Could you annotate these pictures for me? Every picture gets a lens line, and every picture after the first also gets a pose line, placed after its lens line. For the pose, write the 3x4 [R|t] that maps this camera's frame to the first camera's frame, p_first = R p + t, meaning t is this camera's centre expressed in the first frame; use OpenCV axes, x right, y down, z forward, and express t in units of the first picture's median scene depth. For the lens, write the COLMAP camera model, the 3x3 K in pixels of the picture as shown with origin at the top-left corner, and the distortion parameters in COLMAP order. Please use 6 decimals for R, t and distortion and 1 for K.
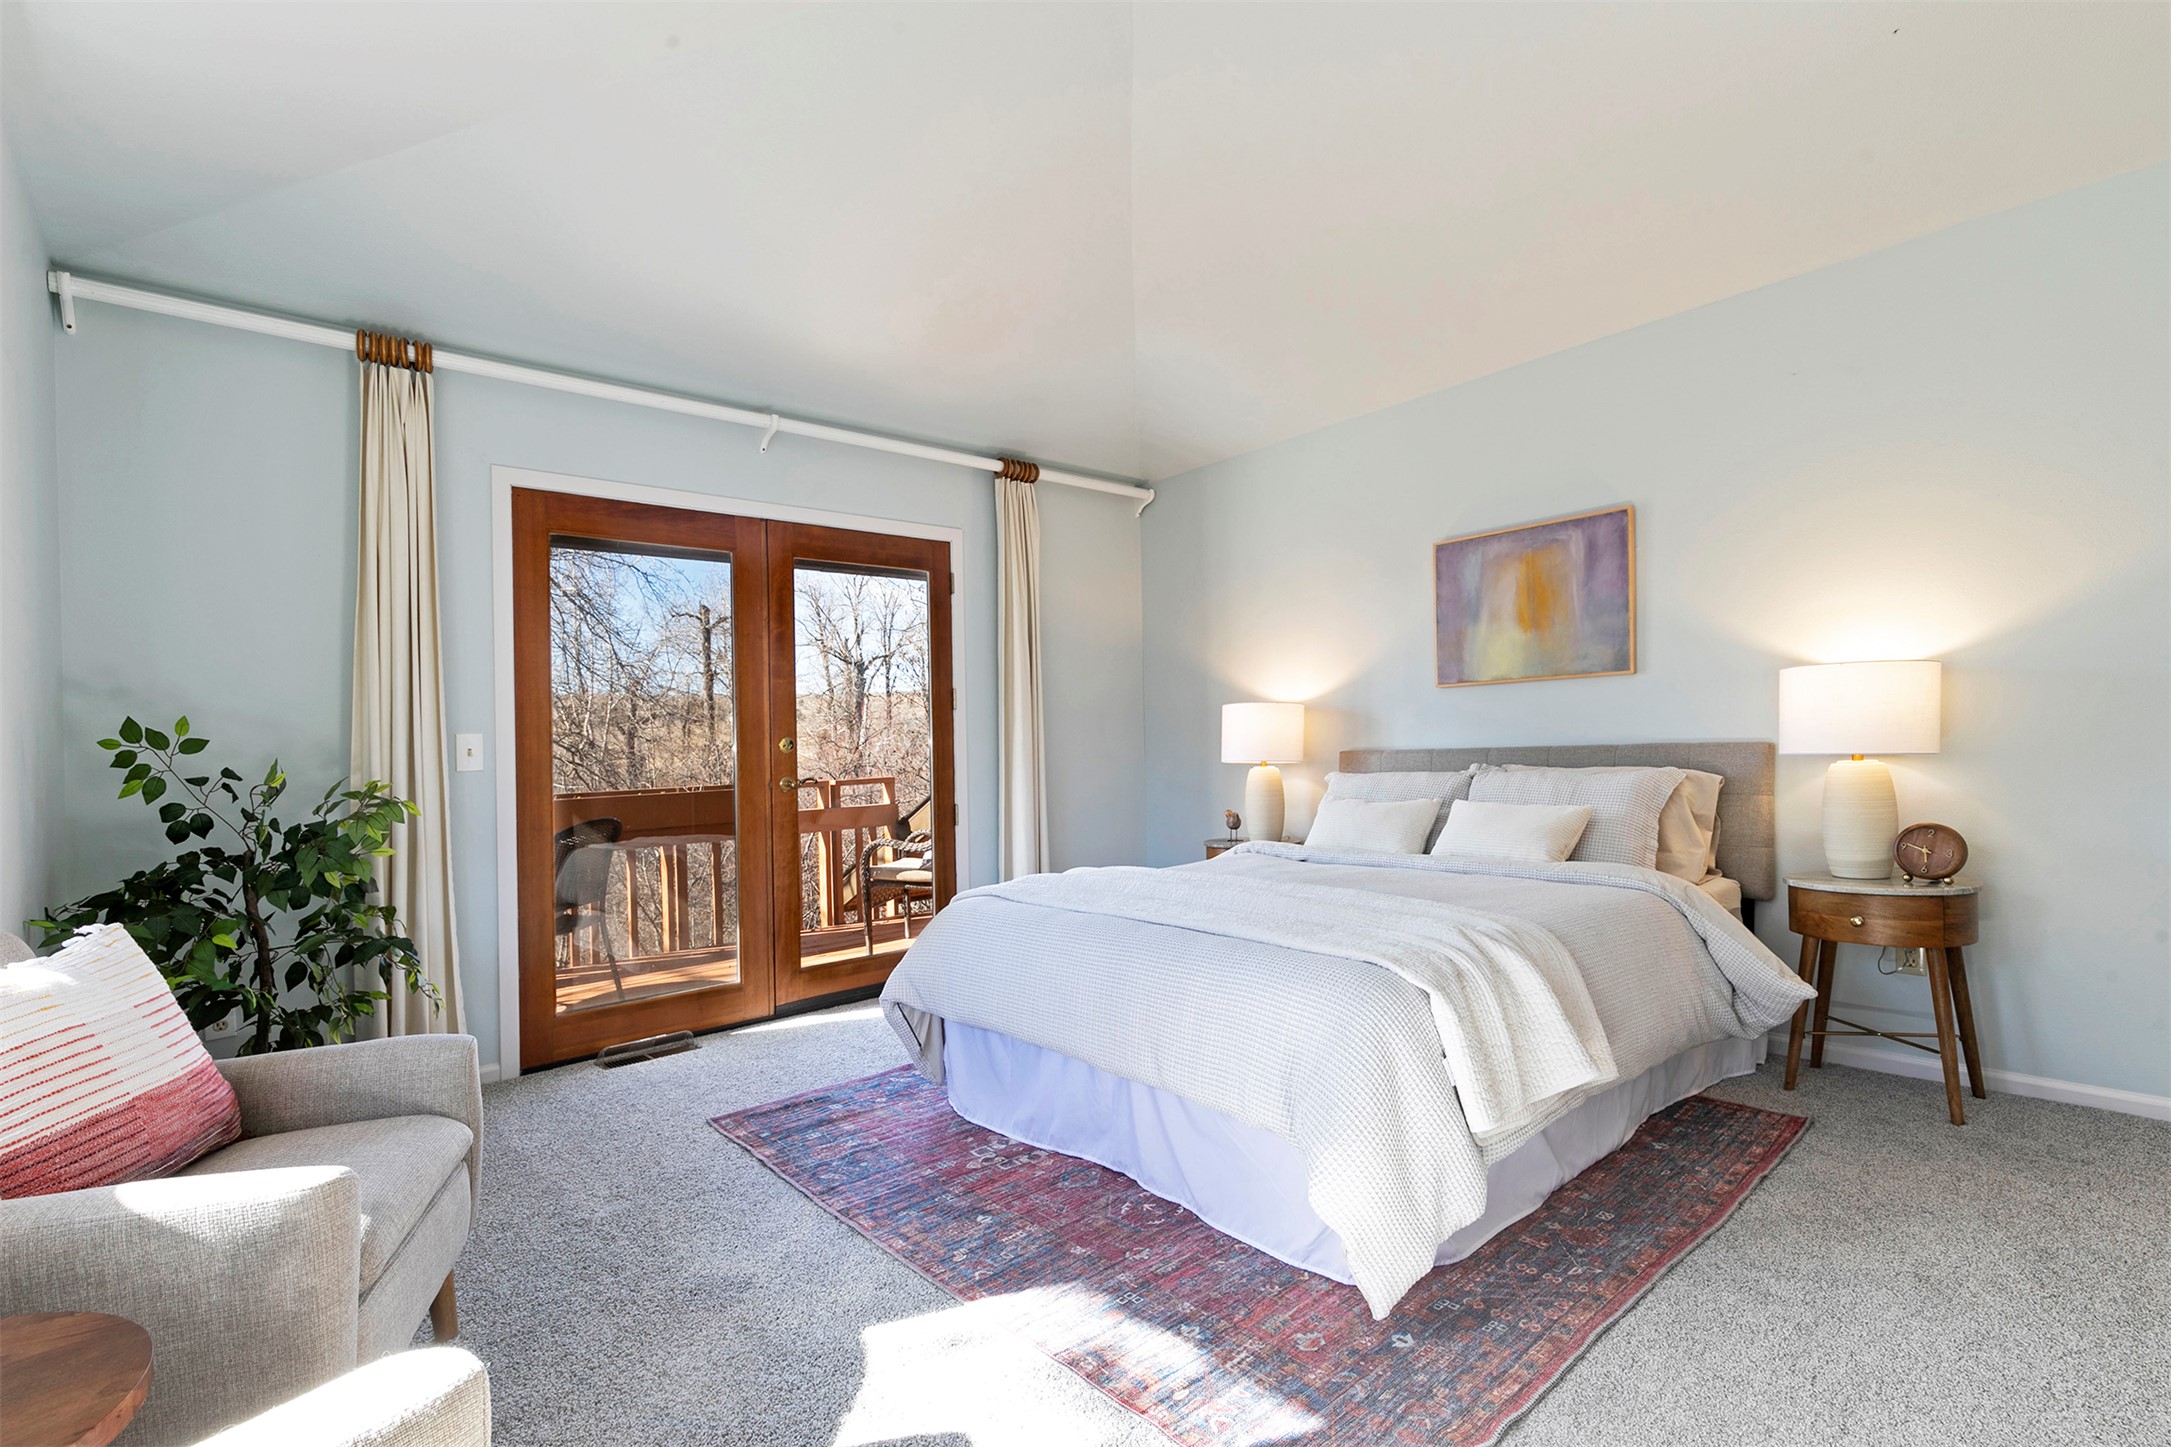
lens RADIAL K [[1022.0, 0, 1150.2], [0, 1022.0, 734.2], [0, 0, 1]] dist [0.002565, -0.000013]
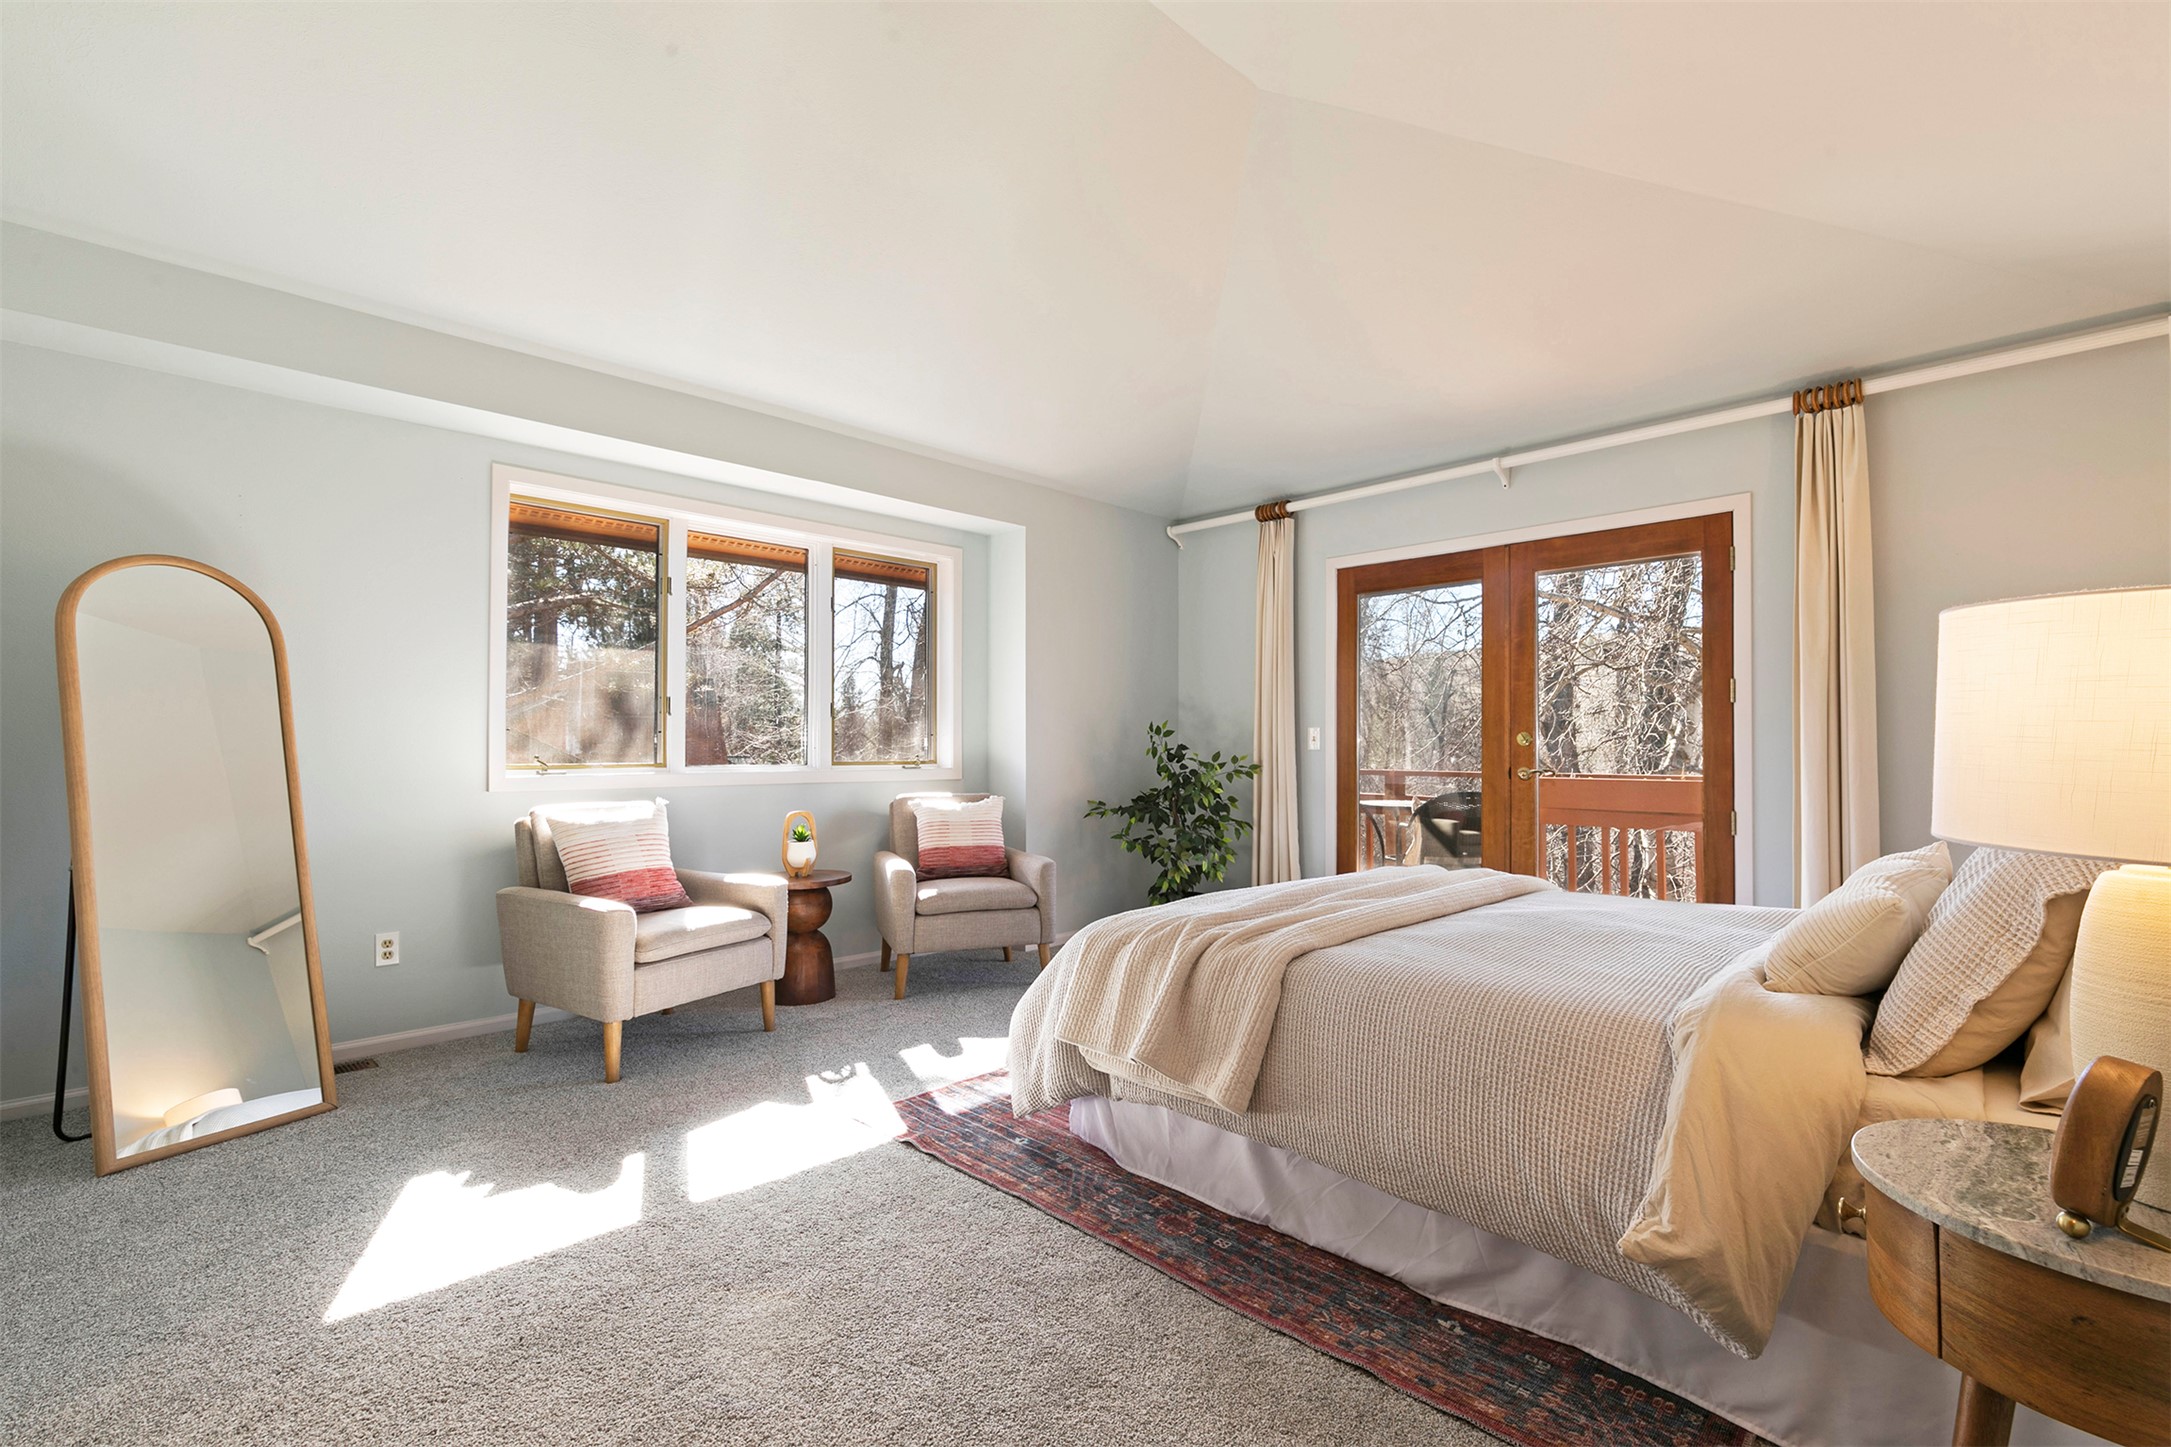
lens RADIAL K [[974.6, 0, 1089.4], [0, 974.6, 746.7], [0, 0, 1]] dist [0.009319, 0.000187]
pose [[0.053717, -0.001234, -0.998555, 0.784965], [-0.013809, 0.999903, -0.001978, 0.032660], [0.998461, 0.013895, 0.053695, 0.508486]]
